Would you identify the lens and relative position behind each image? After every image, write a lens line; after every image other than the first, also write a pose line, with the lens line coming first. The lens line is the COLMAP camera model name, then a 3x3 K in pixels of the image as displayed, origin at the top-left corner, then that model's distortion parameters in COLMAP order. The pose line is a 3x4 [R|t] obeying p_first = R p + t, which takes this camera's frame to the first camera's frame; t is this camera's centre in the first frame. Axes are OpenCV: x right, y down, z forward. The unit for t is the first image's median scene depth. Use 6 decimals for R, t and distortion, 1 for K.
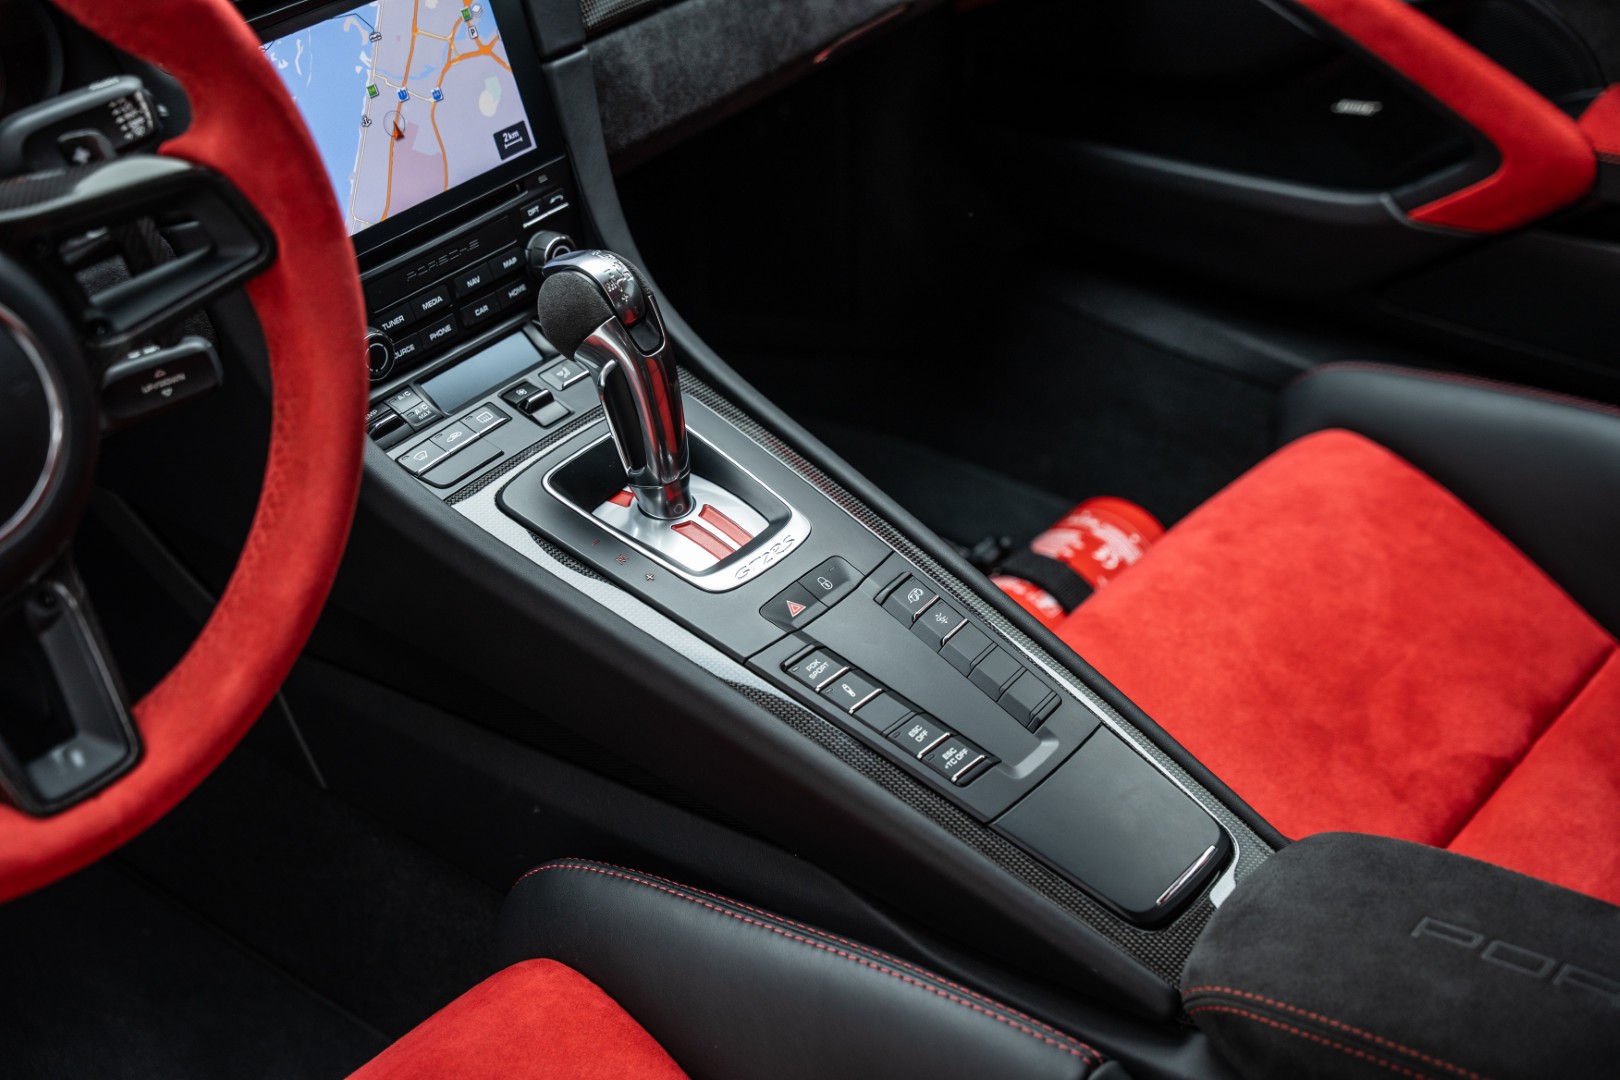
lens RADIAL K [[2449.6, 0, 809.1], [0, 2449.6, 537.5], [0, 0, 1]] dist [0.180367, 0.000000]
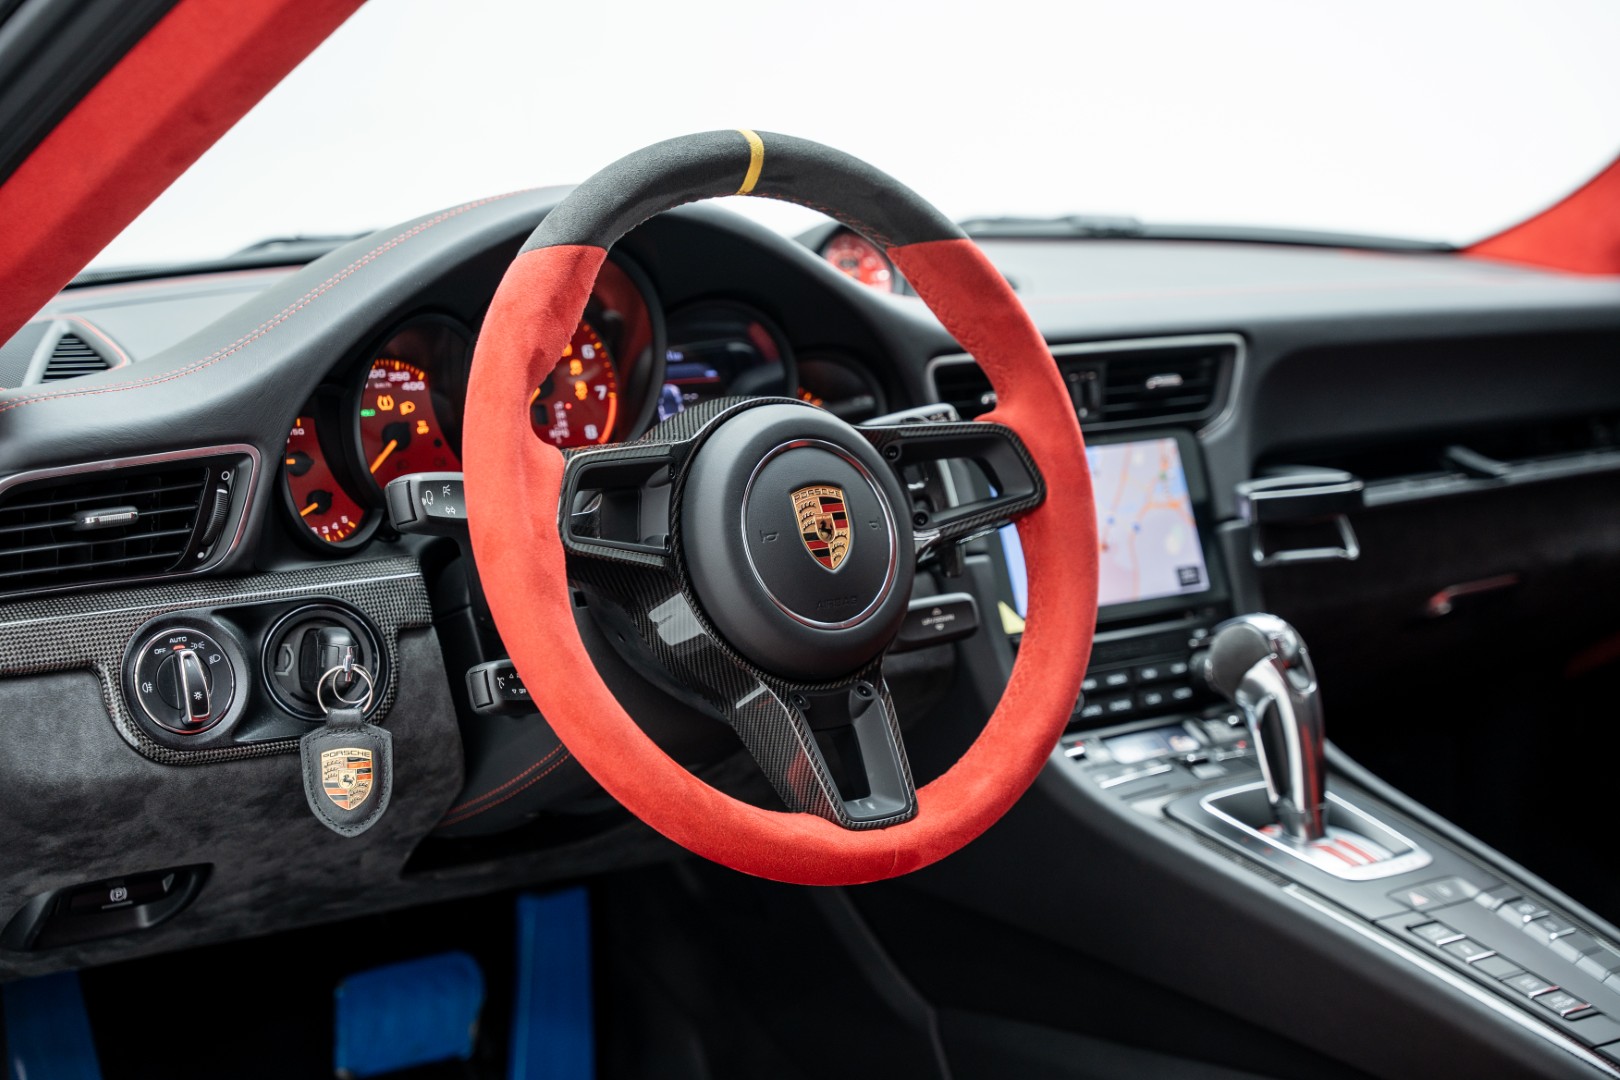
lens RADIAL K [[2805.5, 0, 809.9], [0, 2805.5, 538.7], [0, 0, 1]] dist [0.158461, 0.000000]
pose [[0.979076, 0.043451, -0.198801, -0.032050], [-0.126910, 0.894053, -0.429607, 0.550514], [0.159072, 0.445848, 0.880861, -0.346391]]
